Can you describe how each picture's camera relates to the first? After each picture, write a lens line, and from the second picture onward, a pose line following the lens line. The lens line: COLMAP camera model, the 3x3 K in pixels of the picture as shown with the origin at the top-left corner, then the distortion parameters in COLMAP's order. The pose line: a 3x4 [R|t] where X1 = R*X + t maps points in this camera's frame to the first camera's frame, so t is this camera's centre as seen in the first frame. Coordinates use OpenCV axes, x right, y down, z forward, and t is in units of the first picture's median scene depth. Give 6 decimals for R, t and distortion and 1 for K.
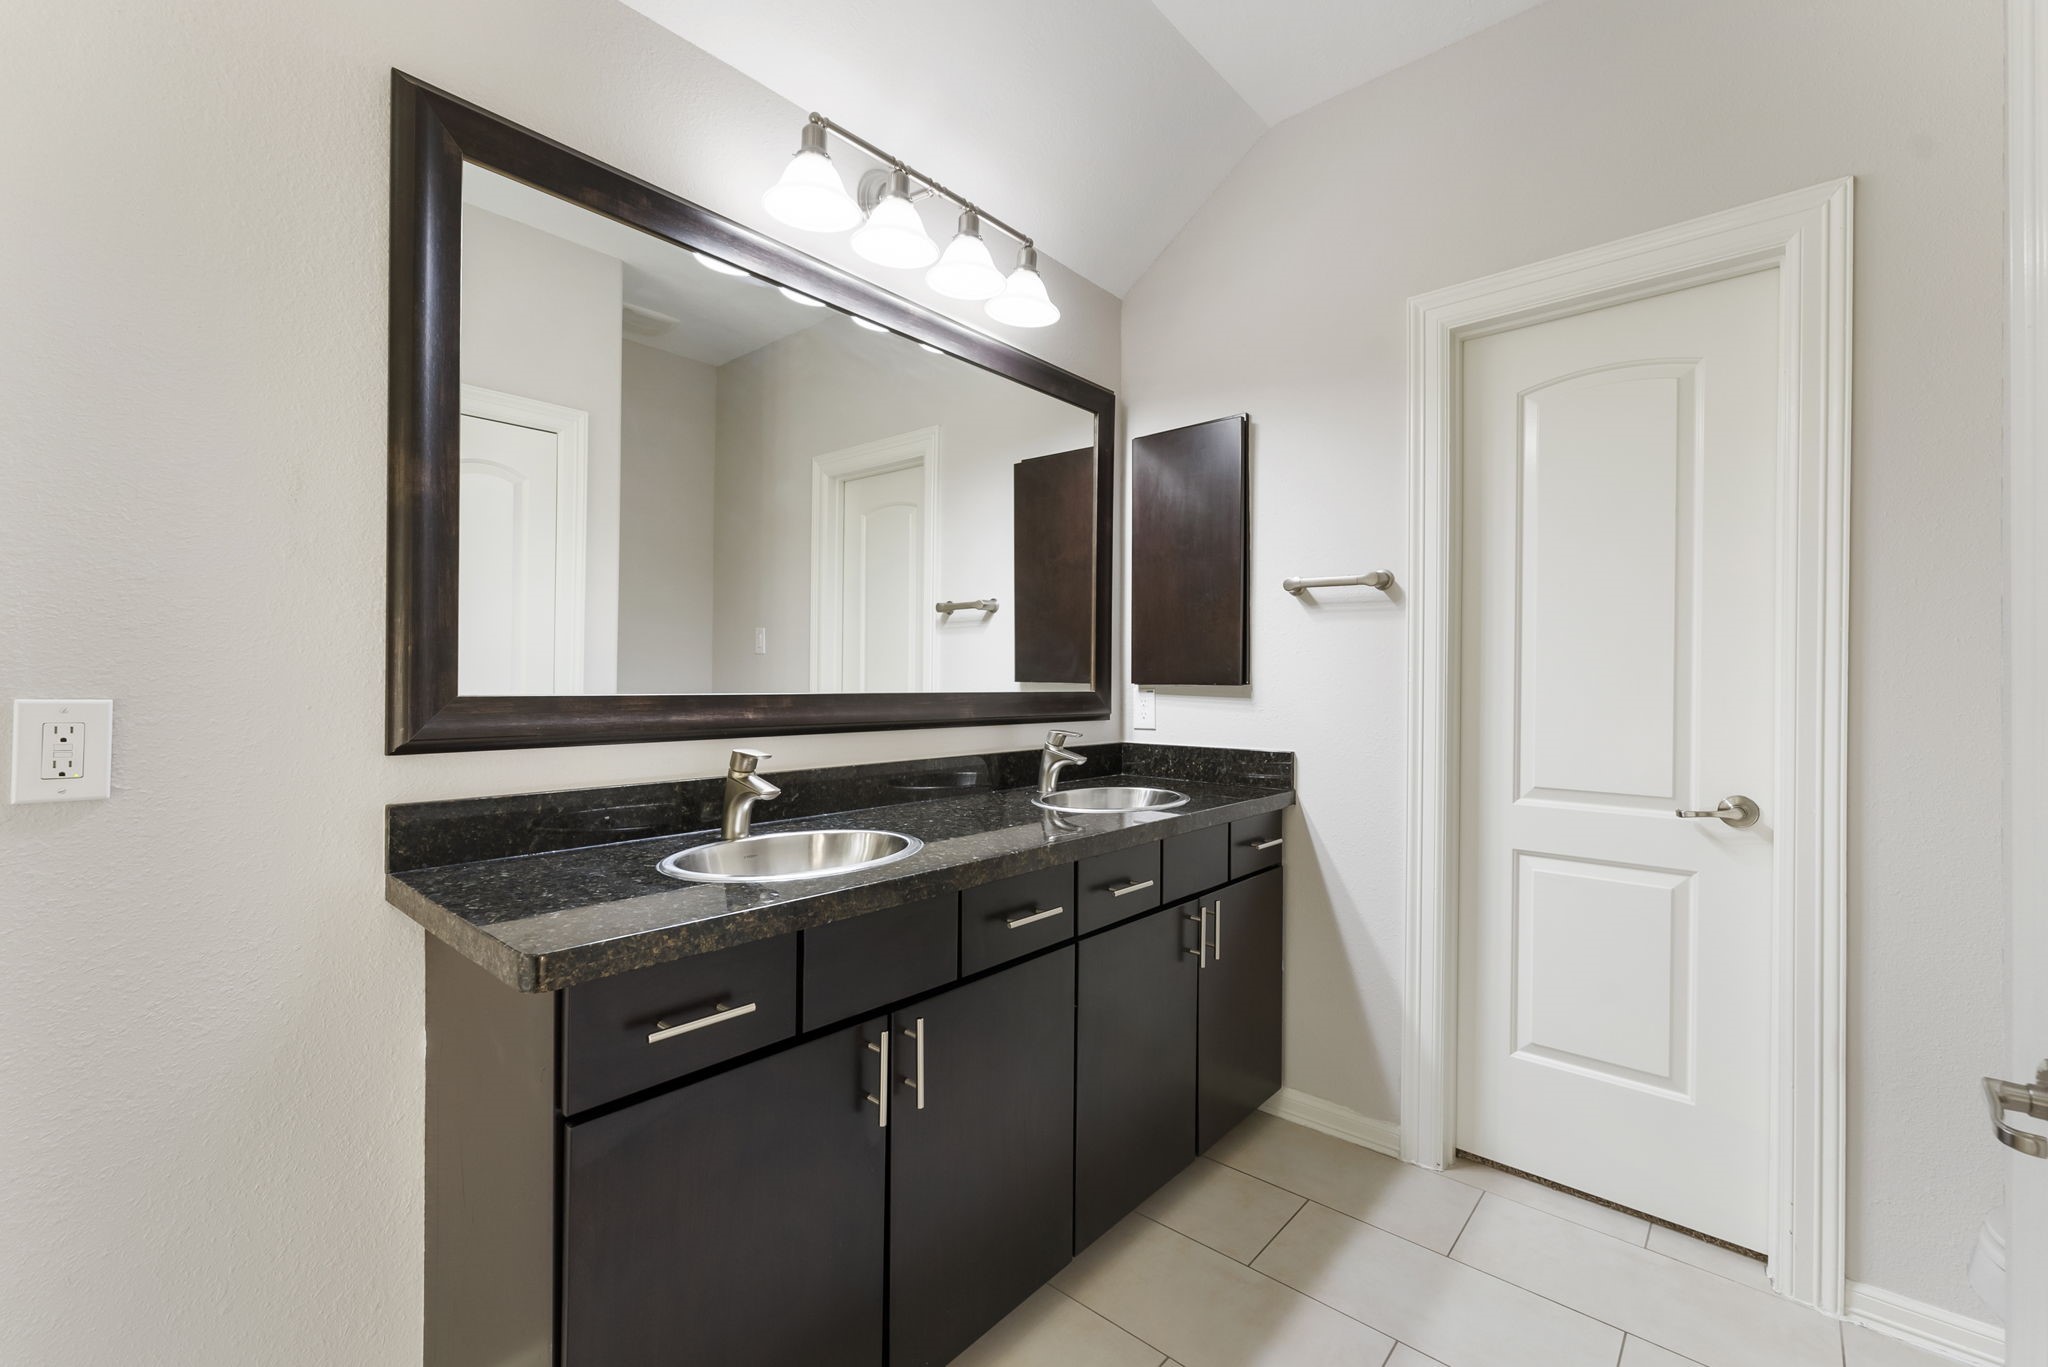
lens RADIAL K [[862.7, 0, 1027.7], [0, 862.7, 680.8], [0, 0, 1]] dist [0.000129, -0.000137]
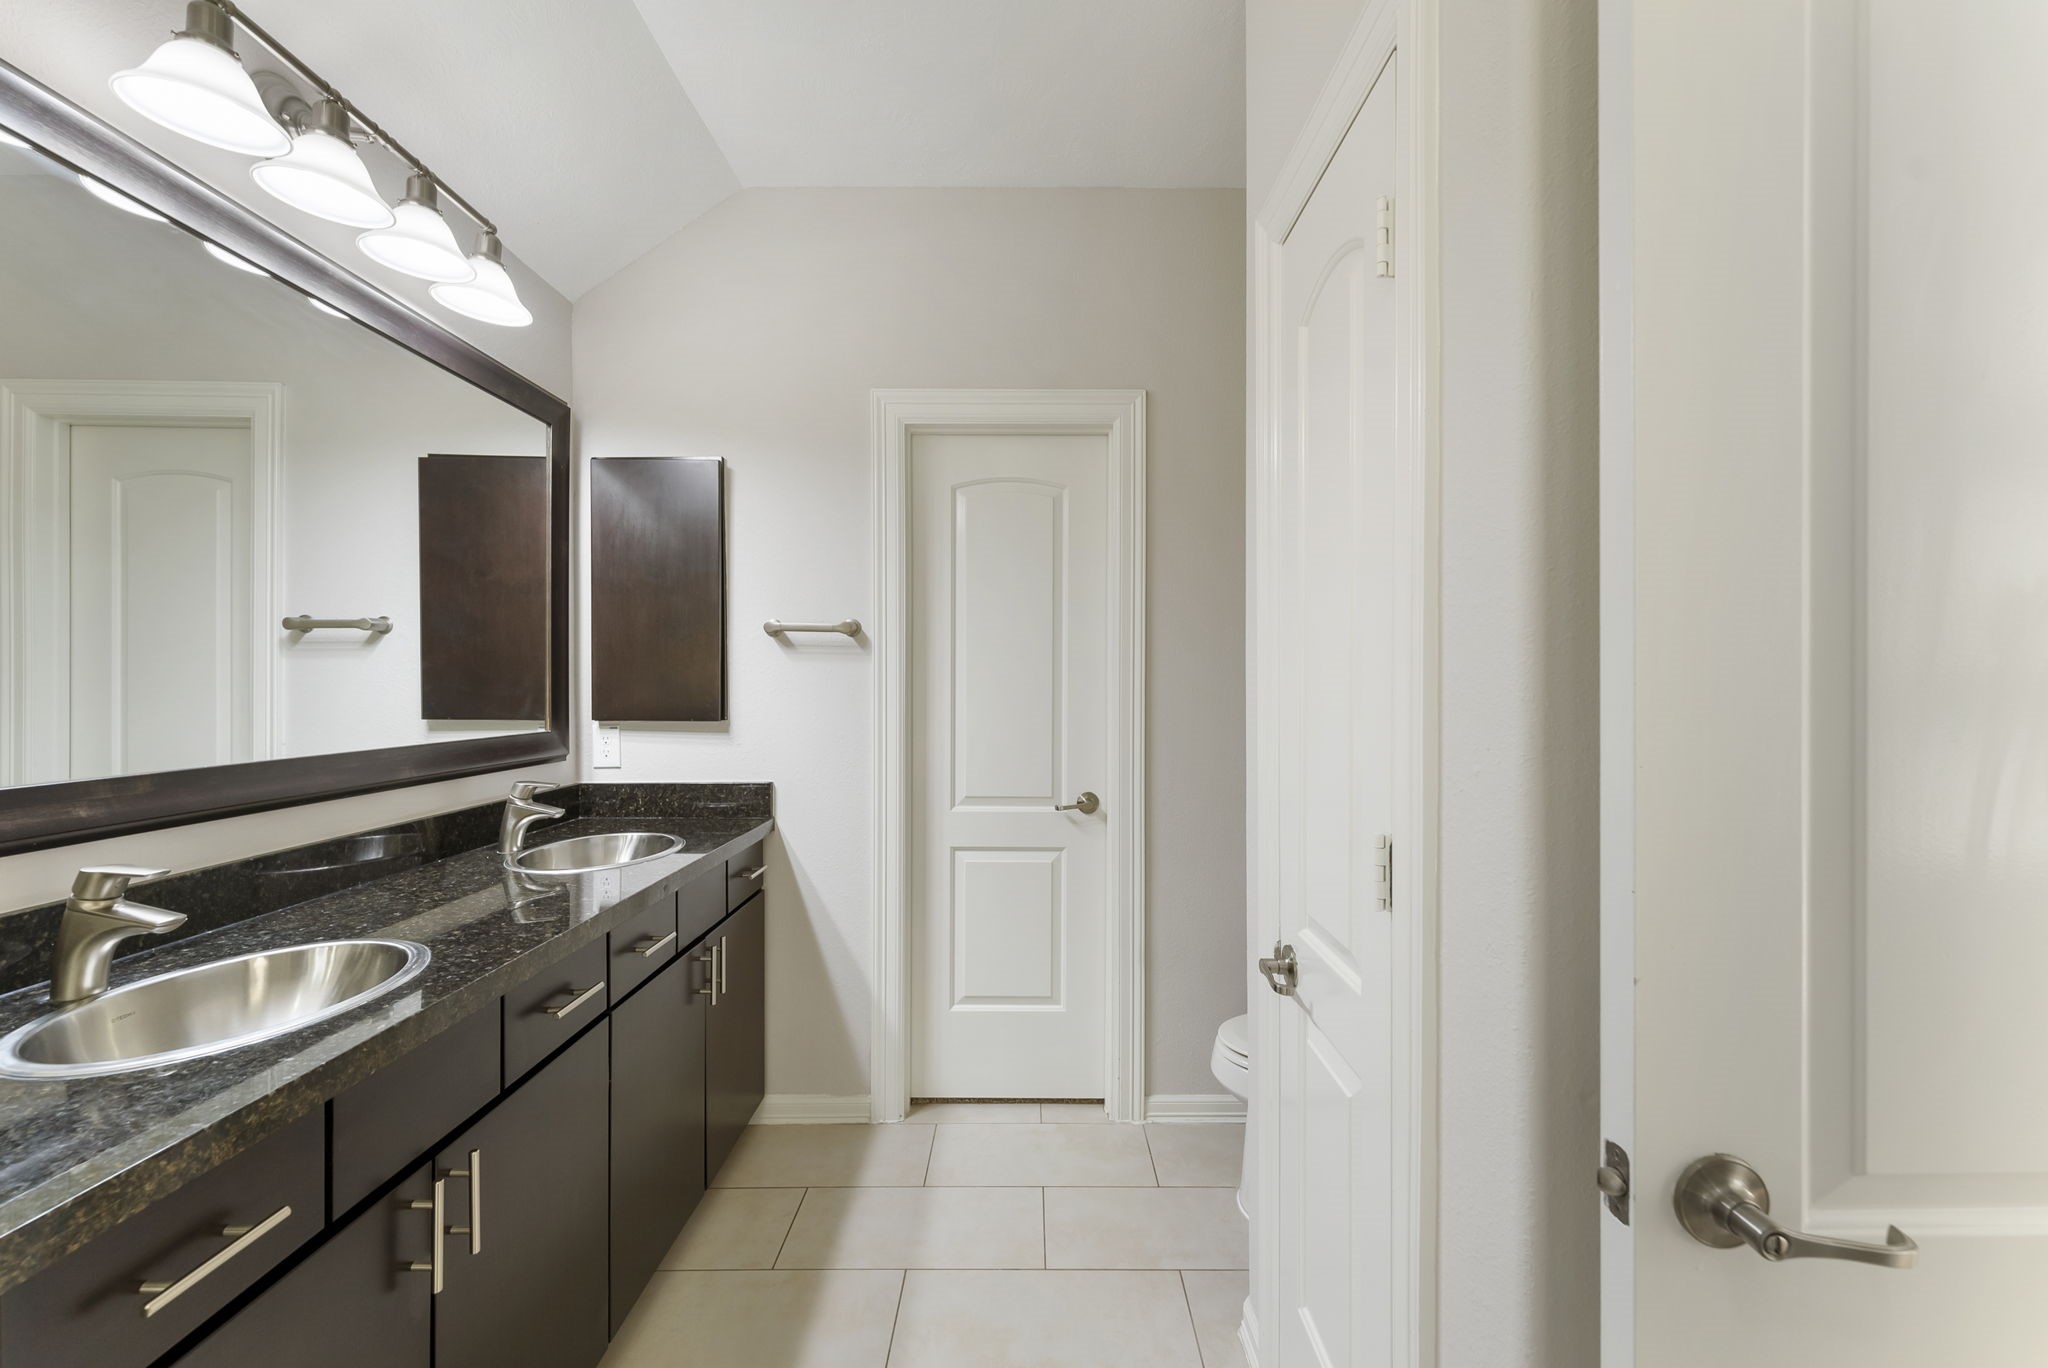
lens RADIAL K [[862.7, 0, 1027.9], [0, 862.7, 678.6], [0, 0, 1]] dist [0.000129, -0.000137]
pose [[0.744347, -0.009140, 0.667730, -0.200061], [0.003815, 0.999948, 0.009434, -0.064738], [-0.667782, -0.004474, 0.744344, -0.015621]]
